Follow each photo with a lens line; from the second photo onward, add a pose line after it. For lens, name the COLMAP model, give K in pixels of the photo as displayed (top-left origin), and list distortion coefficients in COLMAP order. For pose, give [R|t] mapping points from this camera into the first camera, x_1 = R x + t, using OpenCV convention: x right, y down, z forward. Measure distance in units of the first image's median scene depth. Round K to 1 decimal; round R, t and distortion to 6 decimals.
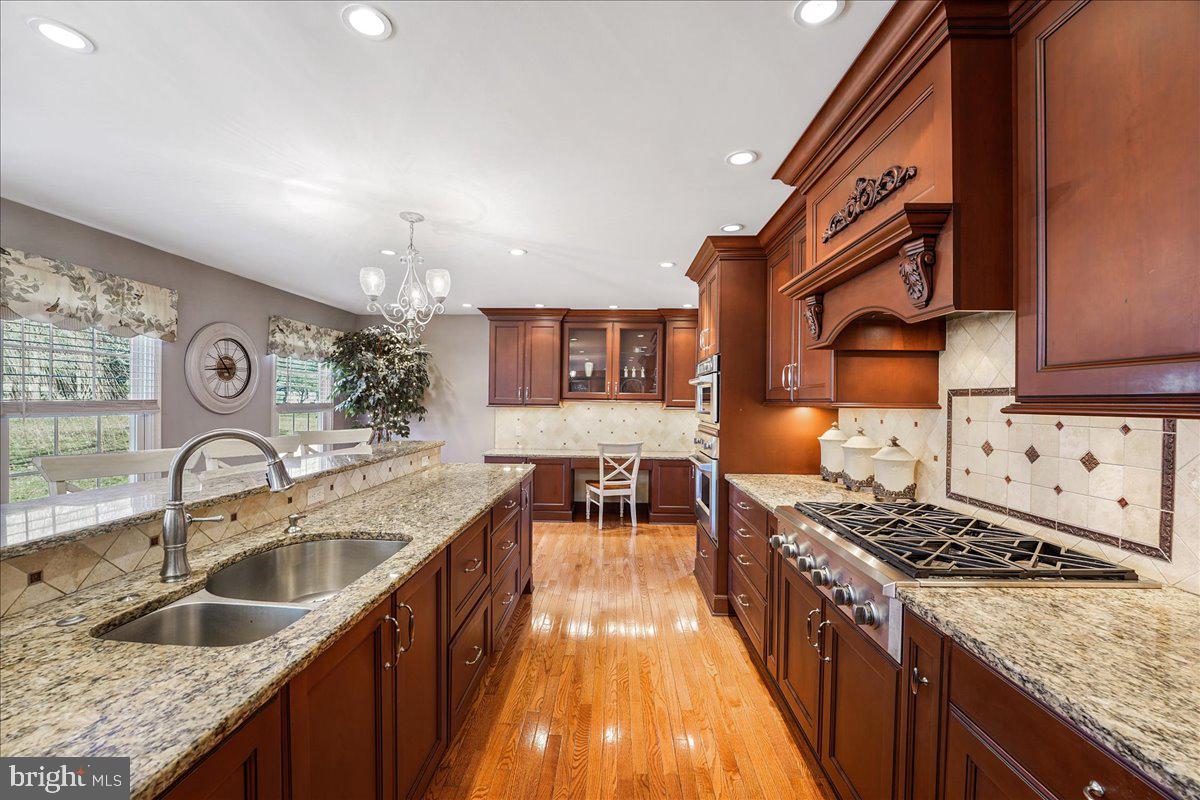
lens RADIAL K [[486.5, 0, 612.2], [0, 486.5, 403.3], [0, 0, 1]] dist [-0.018556, -0.000382]
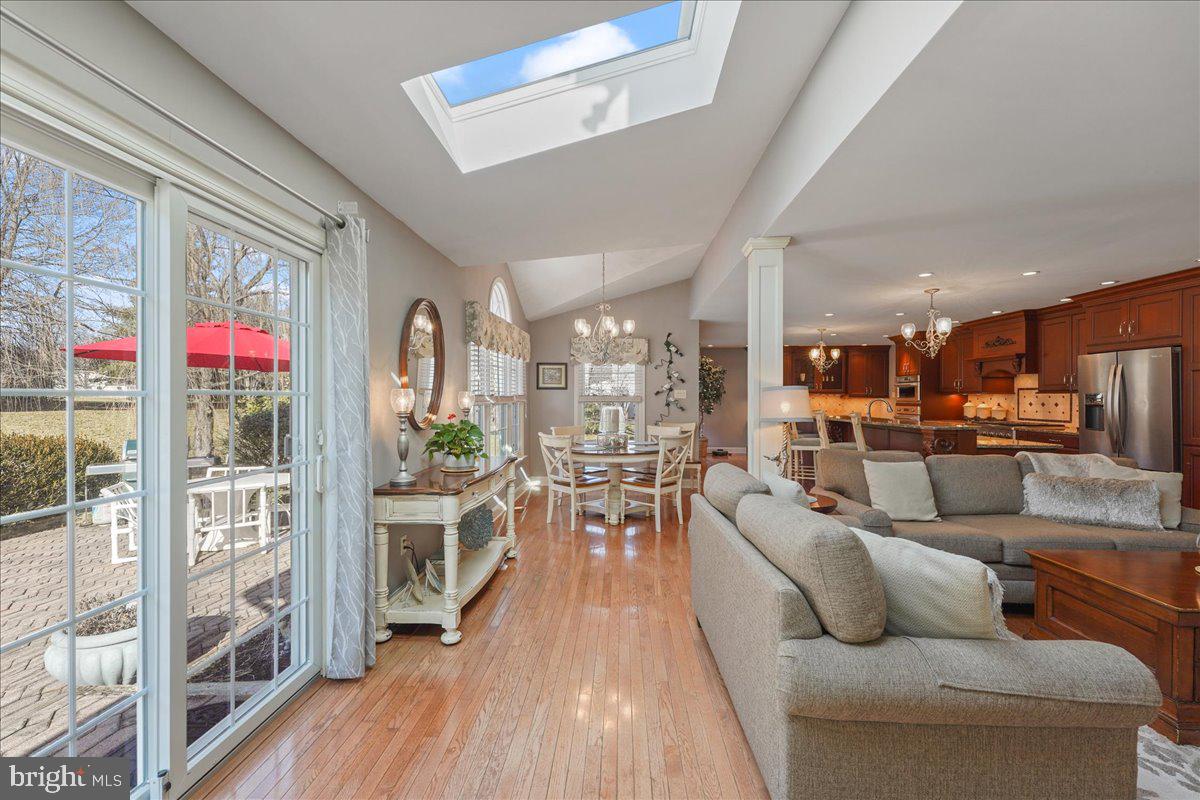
lens RADIAL K [[486.5, 0, 576.5], [0, 486.5, 398.4], [0, 0, 1]] dist [-0.018556, -0.000382]
pose [[0.997127, -0.008102, -0.075308, -2.169312], [0.007900, 0.999964, -0.002979, 0.029738], [0.075329, 0.002375, 0.997156, -2.620810]]
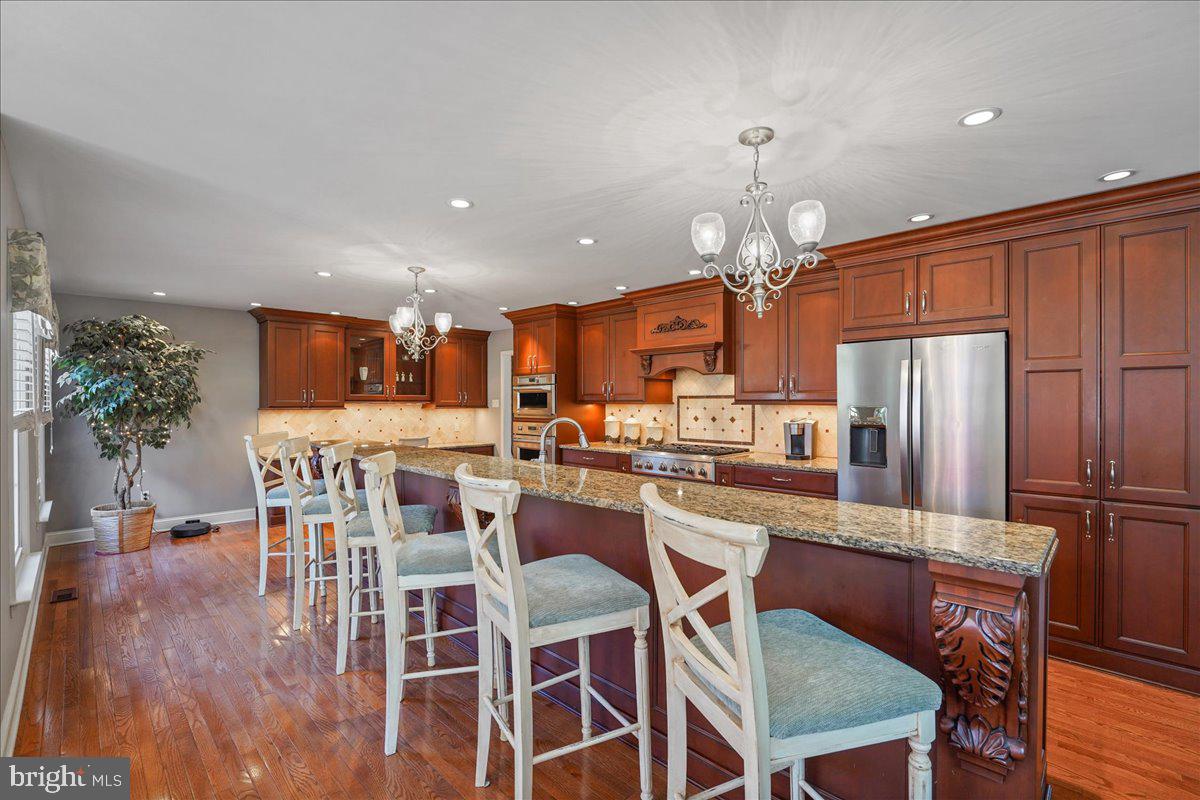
lens RADIAL K [[530.3, 0, 592.6], [0, 530.3, 400.9], [0, 0, 1]] dist [-0.015248, -0.000134]
pose [[0.695893, -0.009403, 0.718084, -1.496683], [0.011926, 0.999928, 0.001536, -0.011782], [-0.718046, 0.007495, 0.695955, -0.532278]]
